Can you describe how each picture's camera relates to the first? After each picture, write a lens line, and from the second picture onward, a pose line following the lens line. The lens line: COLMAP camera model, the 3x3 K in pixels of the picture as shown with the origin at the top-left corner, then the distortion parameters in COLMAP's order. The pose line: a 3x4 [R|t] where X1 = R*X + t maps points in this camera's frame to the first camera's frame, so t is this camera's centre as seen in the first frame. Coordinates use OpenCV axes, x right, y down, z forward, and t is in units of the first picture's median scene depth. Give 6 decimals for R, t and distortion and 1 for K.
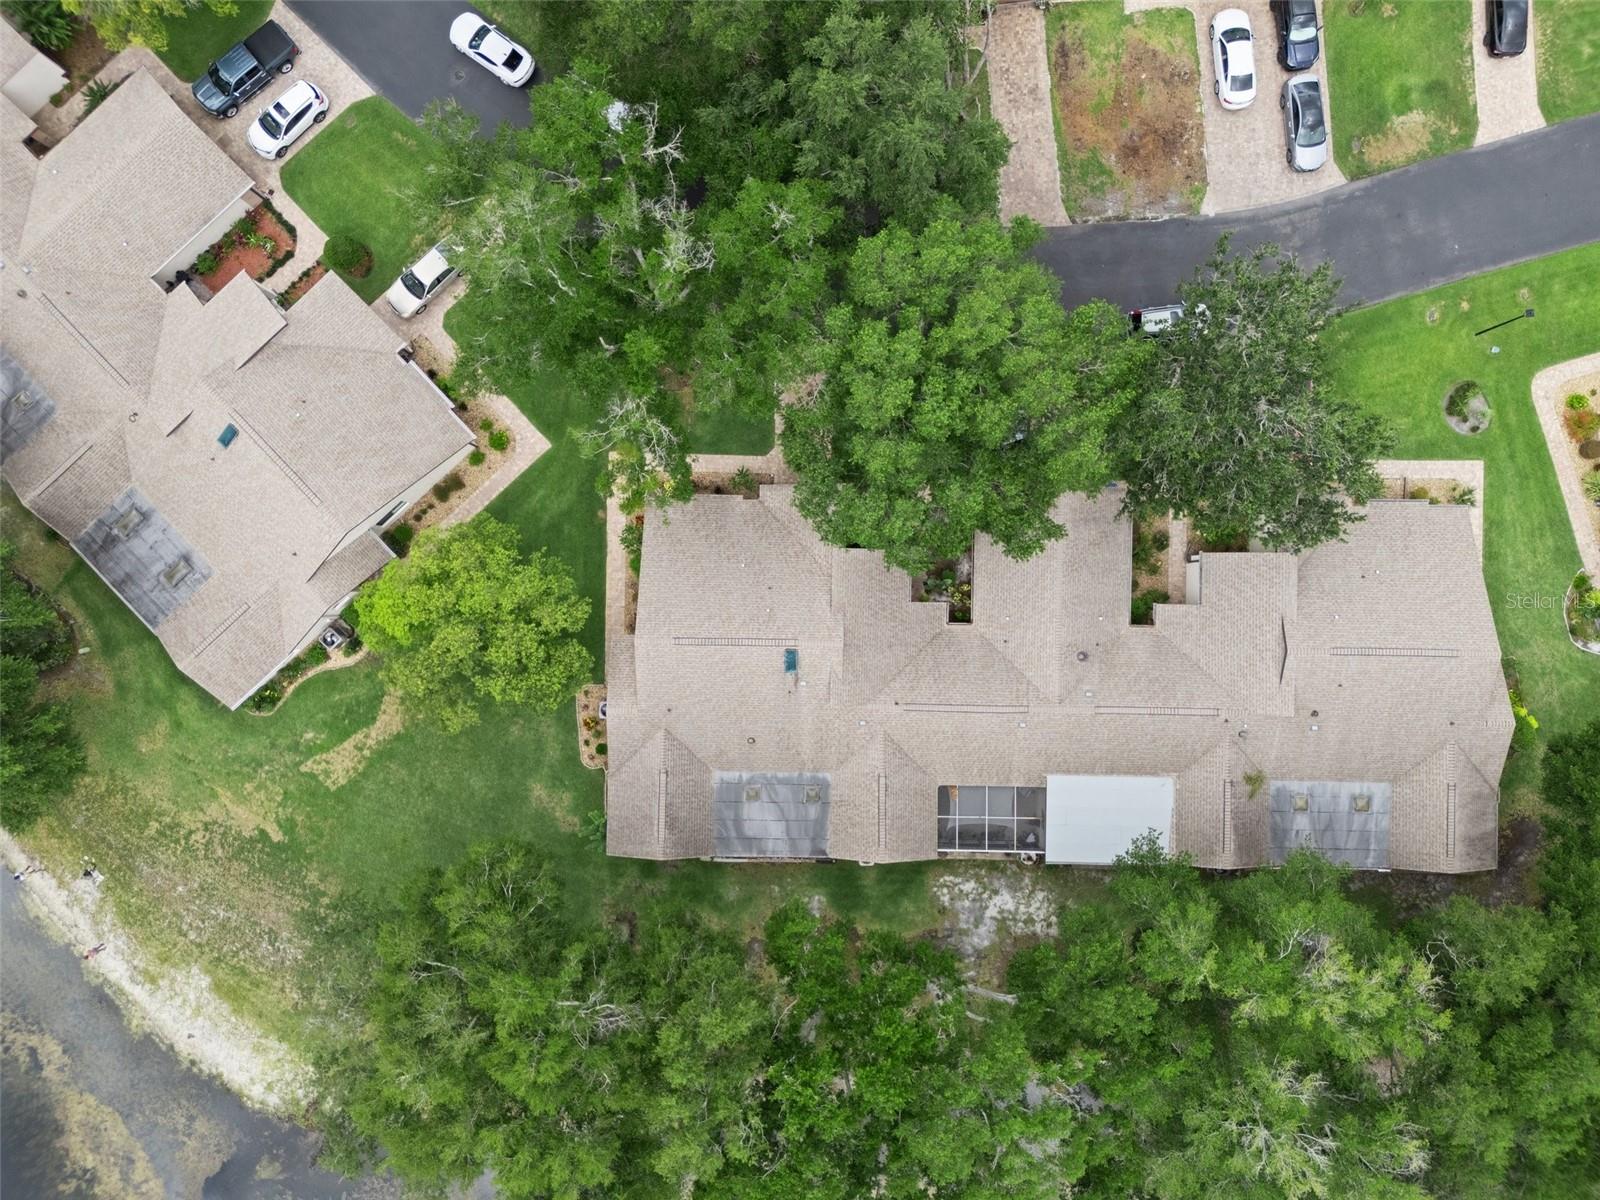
lens RADIAL K [[1182.5, 0, 793.5], [0, 1182.5, 588.2], [0, 0, 1]] dist [0.056300, -0.052850]
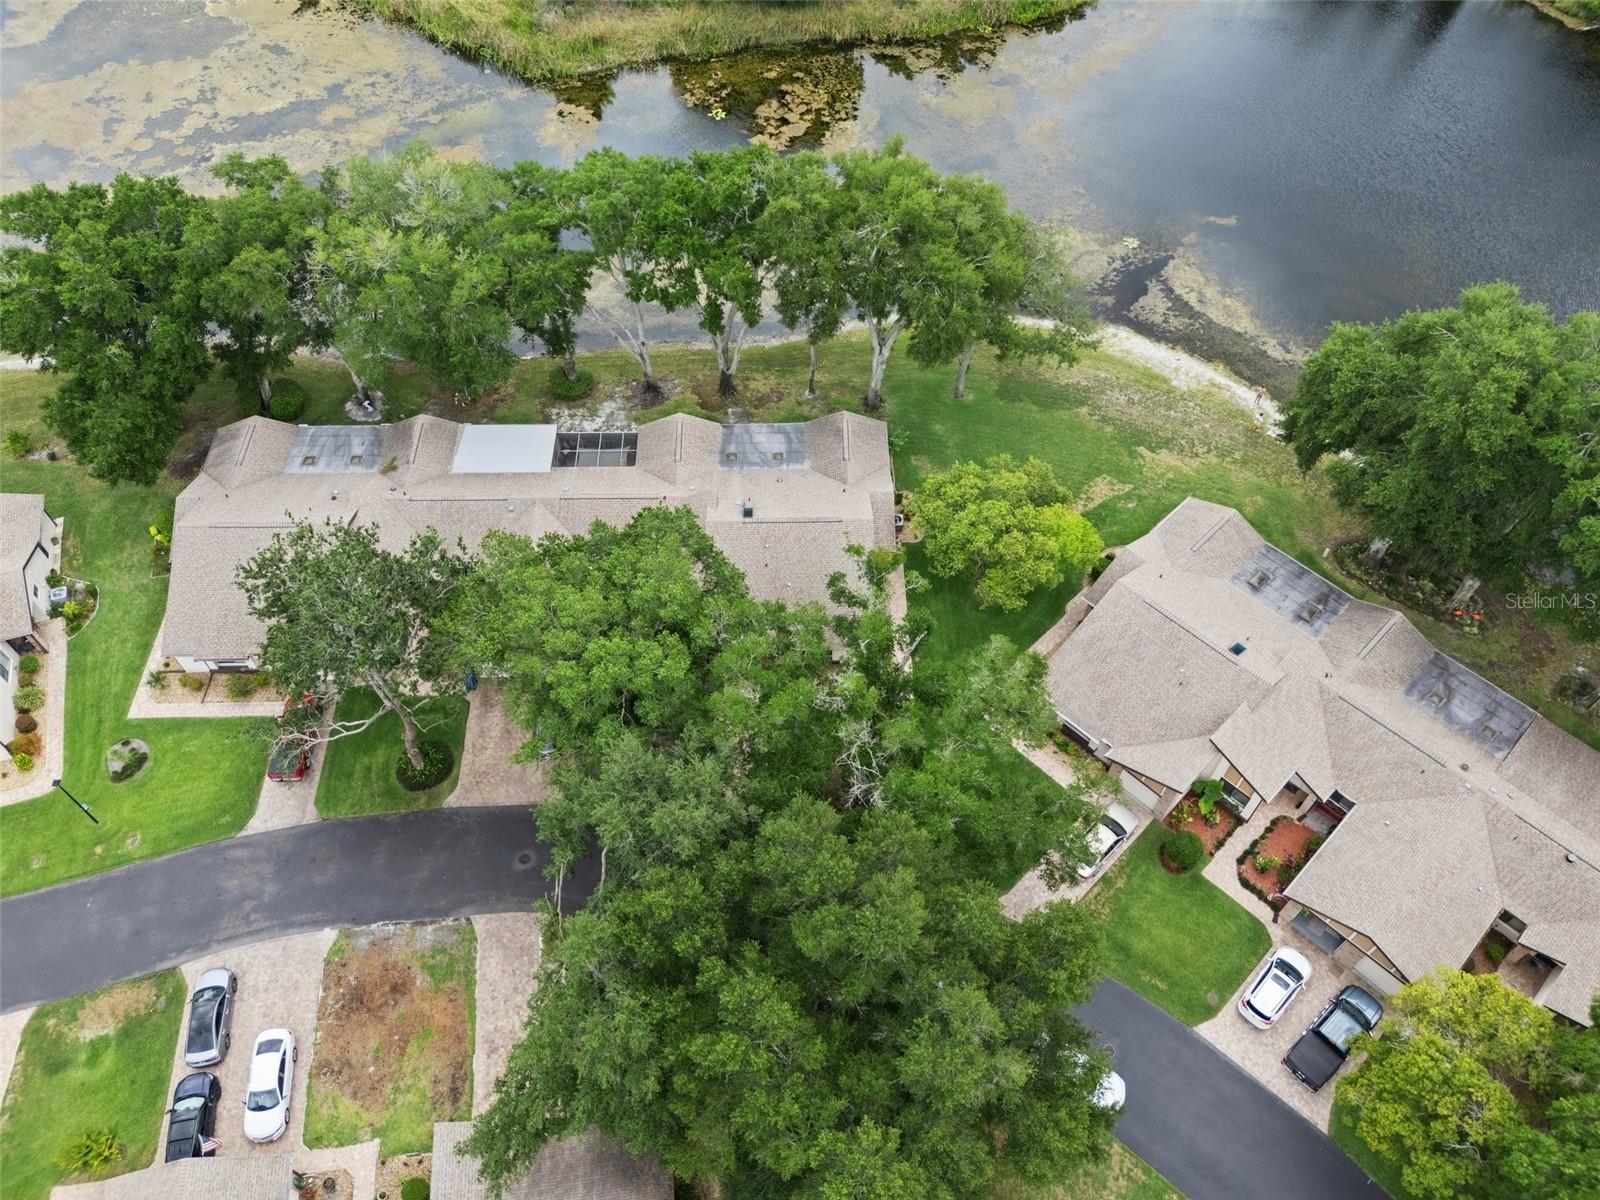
lens RADIAL K [[1182.5, 0, 794.1], [0, 1182.5, 597.1], [0, 0, 1]] dist [0.056300, -0.052850]
pose [[-0.999657, 0.022425, -0.013512, -0.029545], [-0.026081, -0.807732, 0.588973, -0.685351], [0.002294, 0.589123, 0.808040, 0.038872]]
